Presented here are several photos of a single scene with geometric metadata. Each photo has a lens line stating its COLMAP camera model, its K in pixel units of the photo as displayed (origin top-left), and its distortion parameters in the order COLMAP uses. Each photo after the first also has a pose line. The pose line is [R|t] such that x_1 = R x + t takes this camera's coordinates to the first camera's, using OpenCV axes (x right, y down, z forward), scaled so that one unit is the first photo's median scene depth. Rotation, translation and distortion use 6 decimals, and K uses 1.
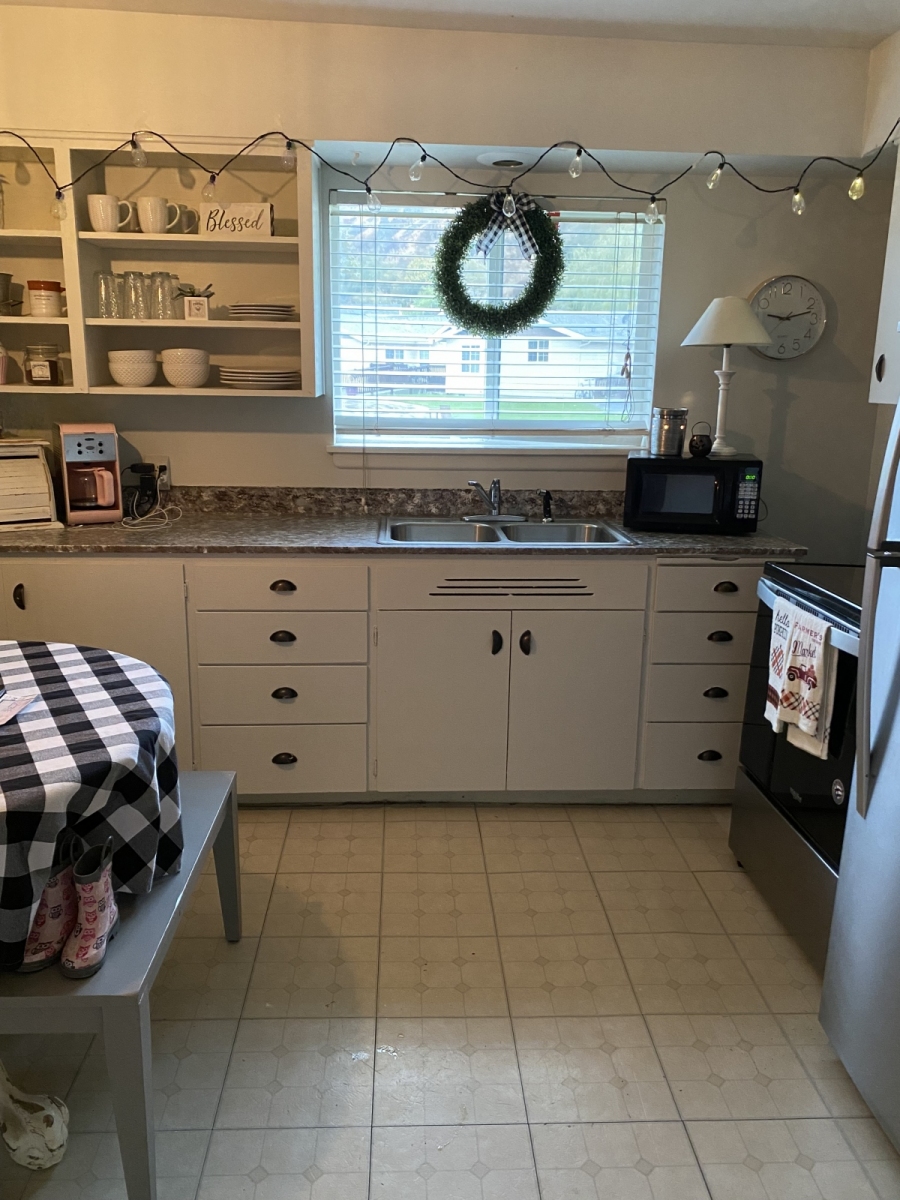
lens RADIAL K [[897.6, 0, 447.9], [0, 897.6, 597.6], [0, 0, 1]] dist [0.026089, -0.052674]
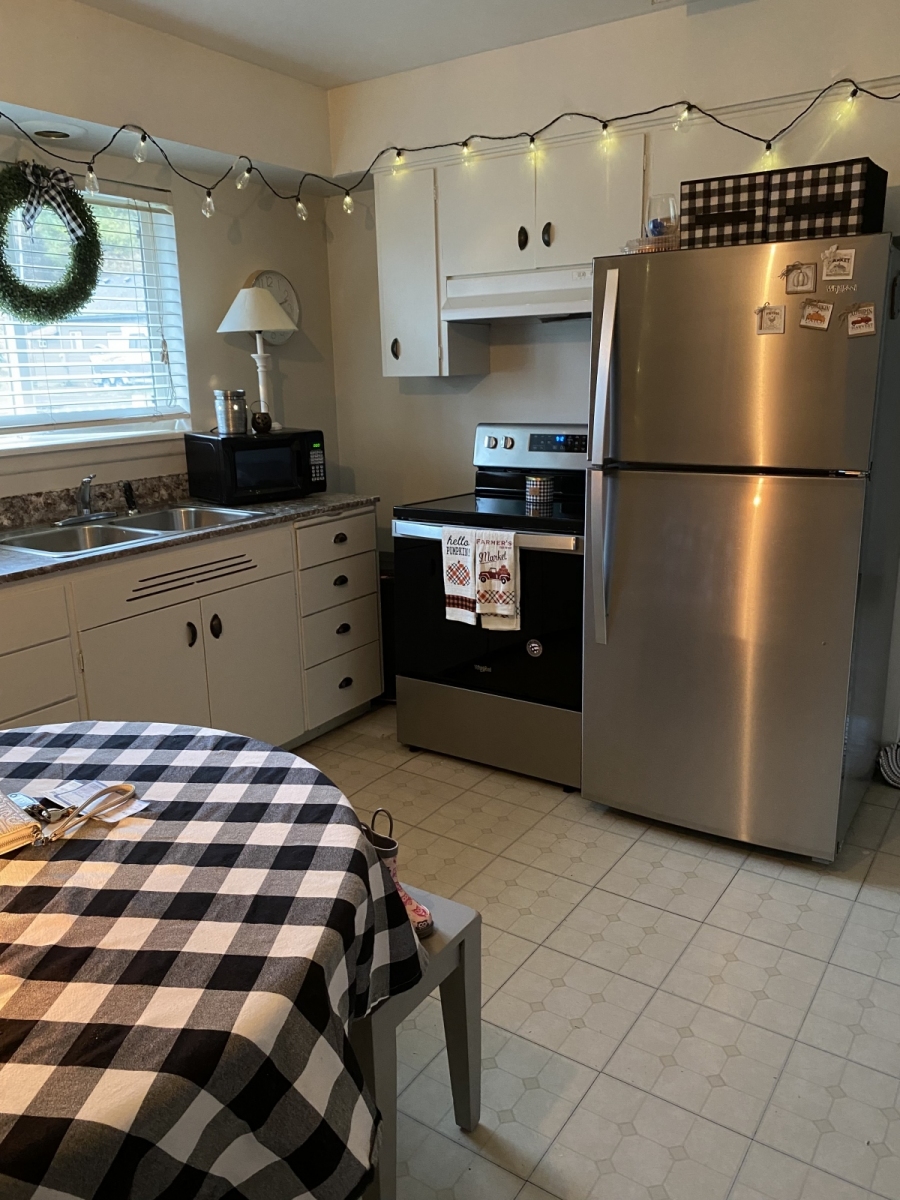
lens RADIAL K [[897.6, 0, 455.4], [0, 897.6, 601.6], [0, 0, 1]] dist [0.026089, -0.052674]
pose [[0.595353, -0.232375, 0.769127, -0.513718], [0.218958, 0.967956, 0.122960, -0.040809], [-0.773054, 0.095202, 0.627156, 0.147221]]
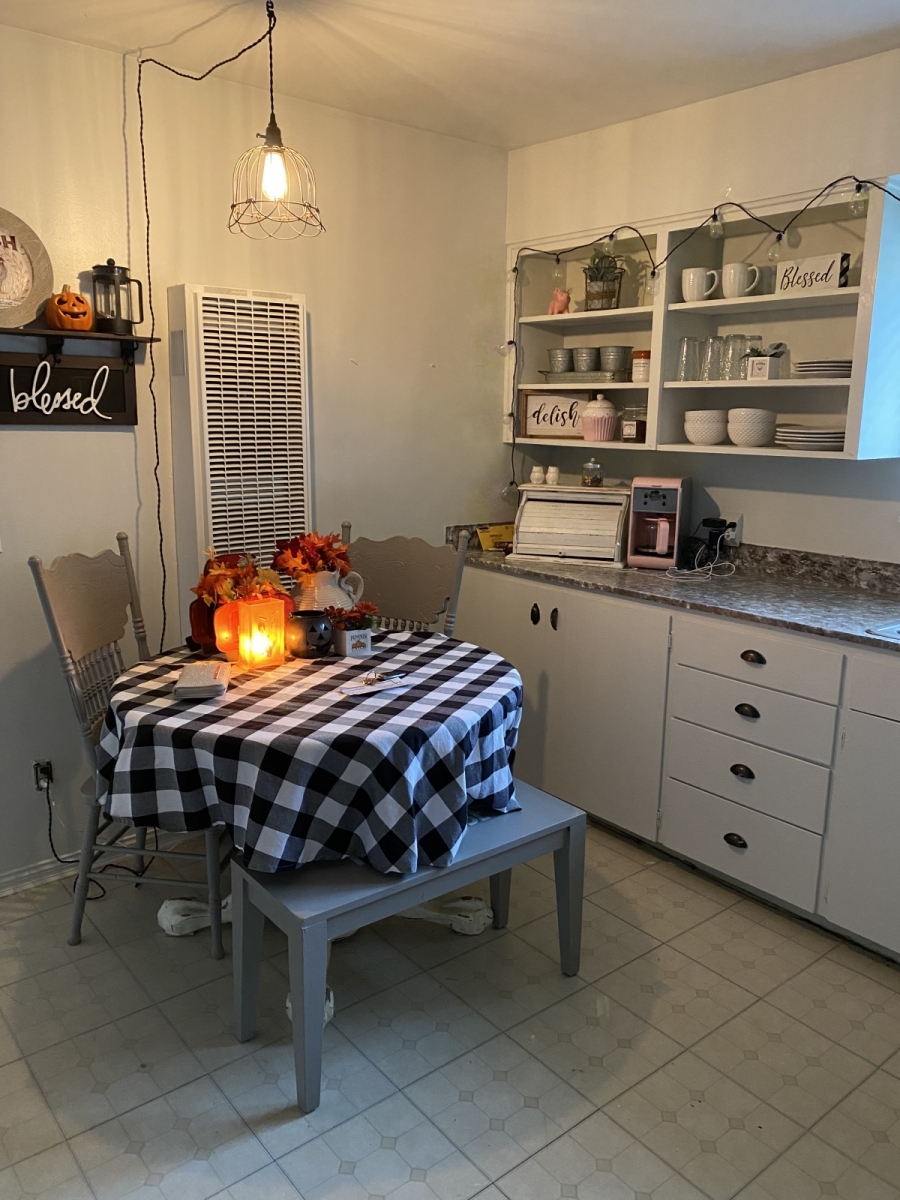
lens RADIAL K [[897.6, 0, 448.9], [0, 897.6, 598.9], [0, 0, 1]] dist [0.026089, -0.052674]
pose [[0.590280, 0.155393, -0.792100, 0.343700], [-0.202213, 0.978472, 0.041265, -0.043916], [0.781460, 0.135815, 0.608994, 0.162277]]
